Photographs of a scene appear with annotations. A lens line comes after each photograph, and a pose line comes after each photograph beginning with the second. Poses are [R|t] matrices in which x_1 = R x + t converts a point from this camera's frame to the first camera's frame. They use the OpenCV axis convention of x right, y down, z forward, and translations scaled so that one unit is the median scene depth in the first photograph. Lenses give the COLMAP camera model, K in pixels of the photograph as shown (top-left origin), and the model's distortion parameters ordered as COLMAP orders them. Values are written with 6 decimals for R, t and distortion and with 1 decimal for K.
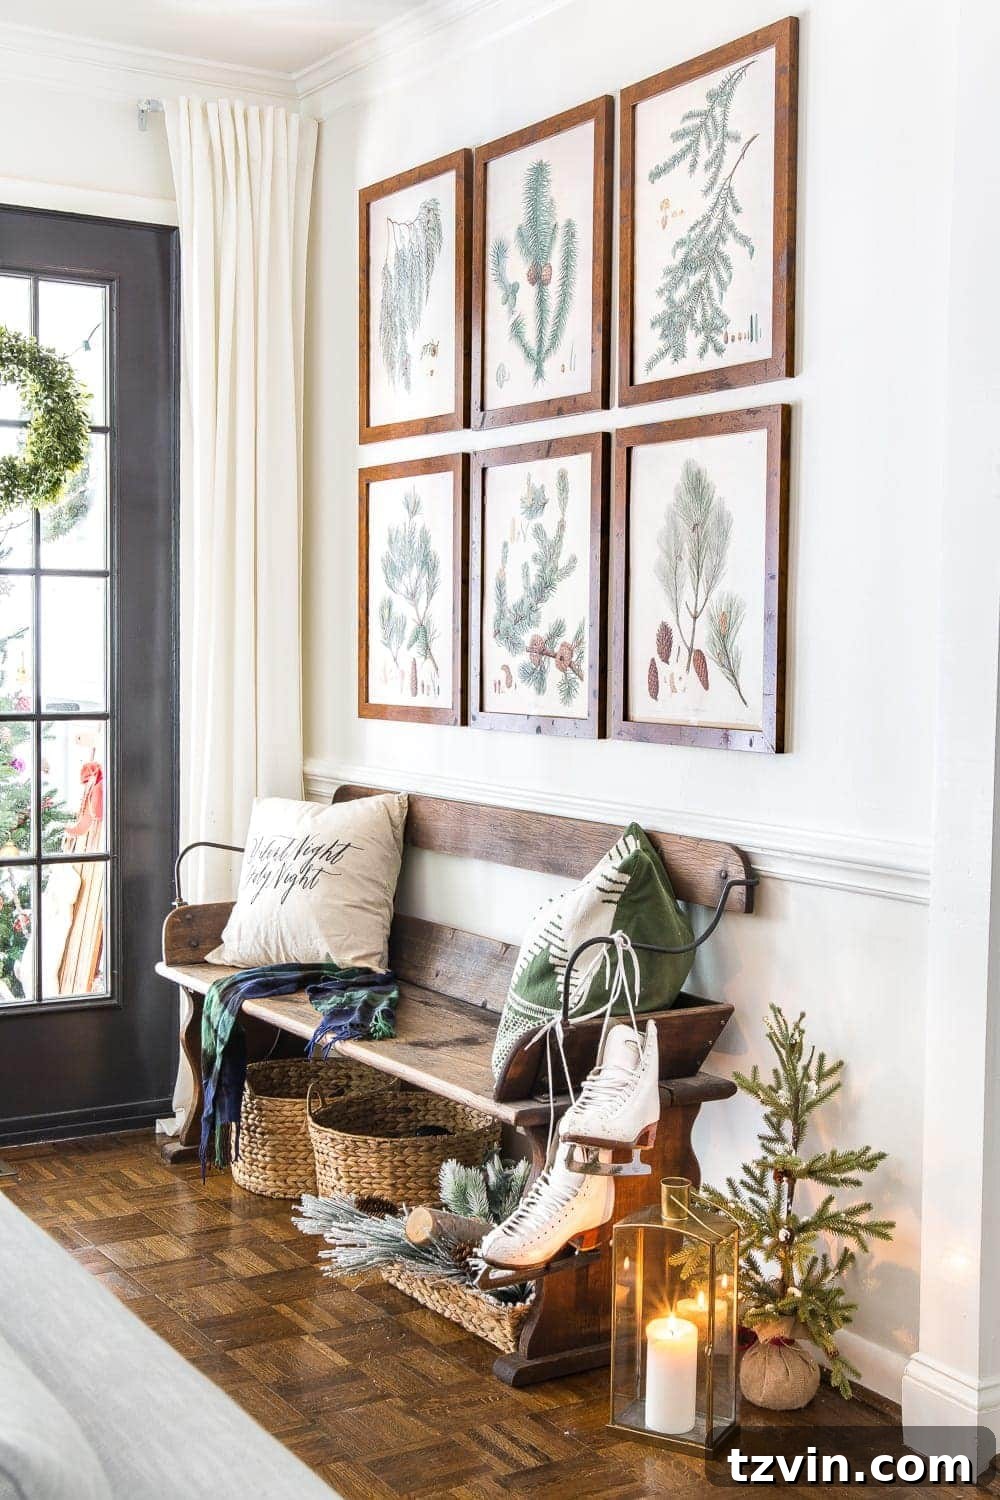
lens RADIAL K [[1897.9, 0, 500.0], [0, 1897.9, 750.0], [0, 0, 1]] dist [0.027051, 0.090329]
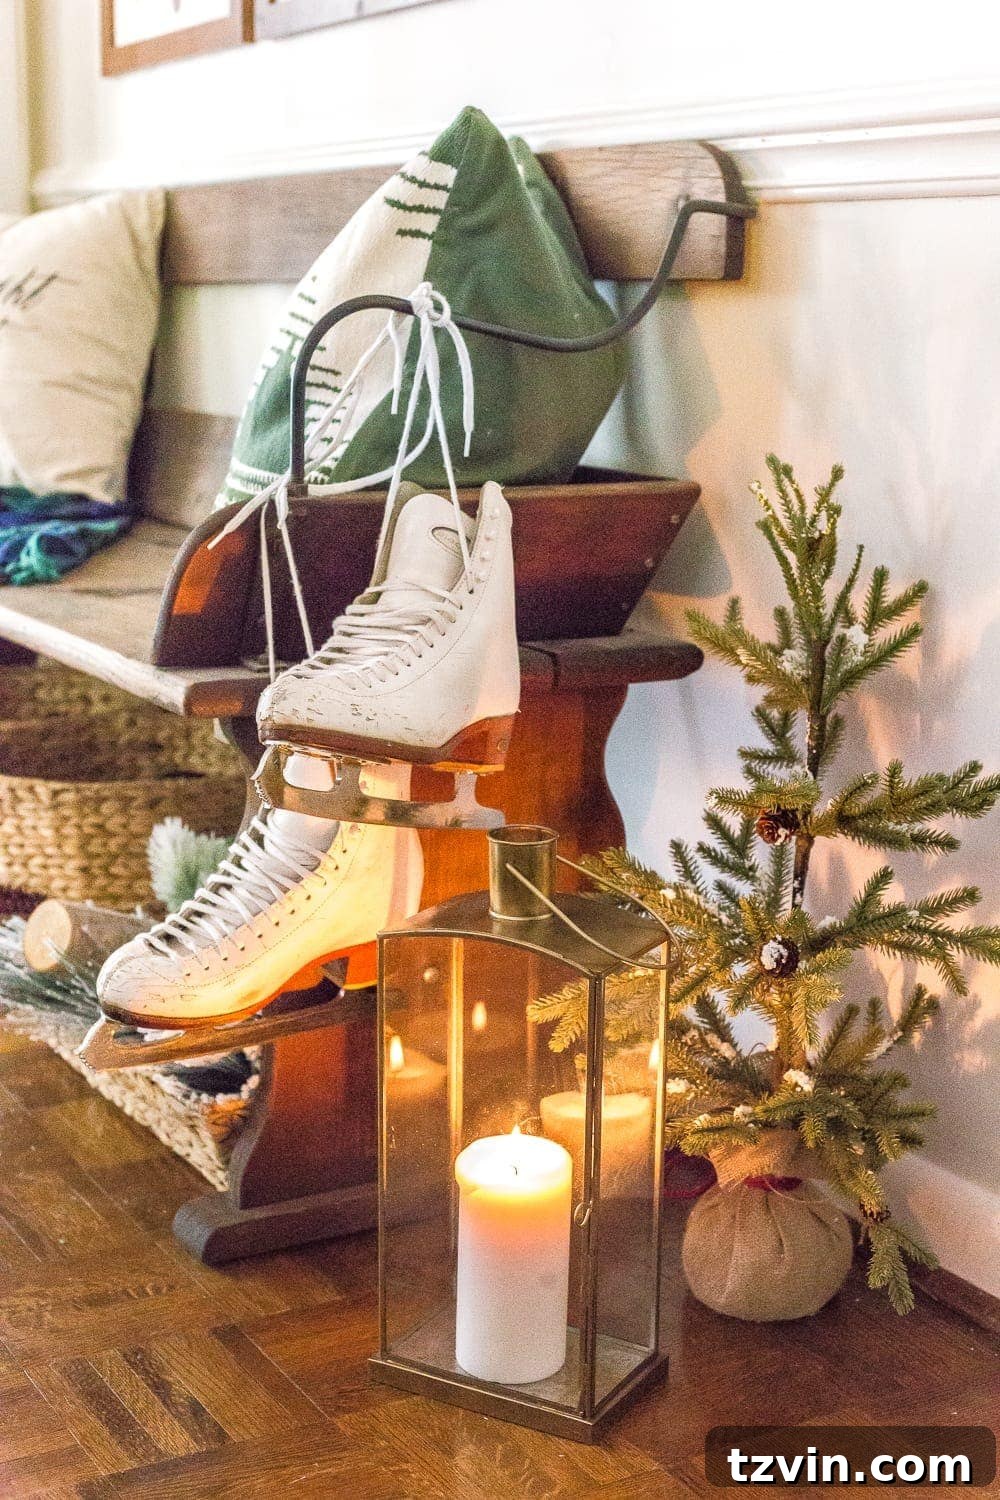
lens RADIAL K [[2184.4, 0, 500.0], [0, 2184.4, 750.0], [0, 0, 1]] dist [-0.021931, -0.624672]
pose [[0.999475, 0.004718, -0.032046, 0.097137], [-0.000052, 0.989564, 0.144094, 0.129589], [0.032392, -0.144016, 0.989045, 0.486109]]
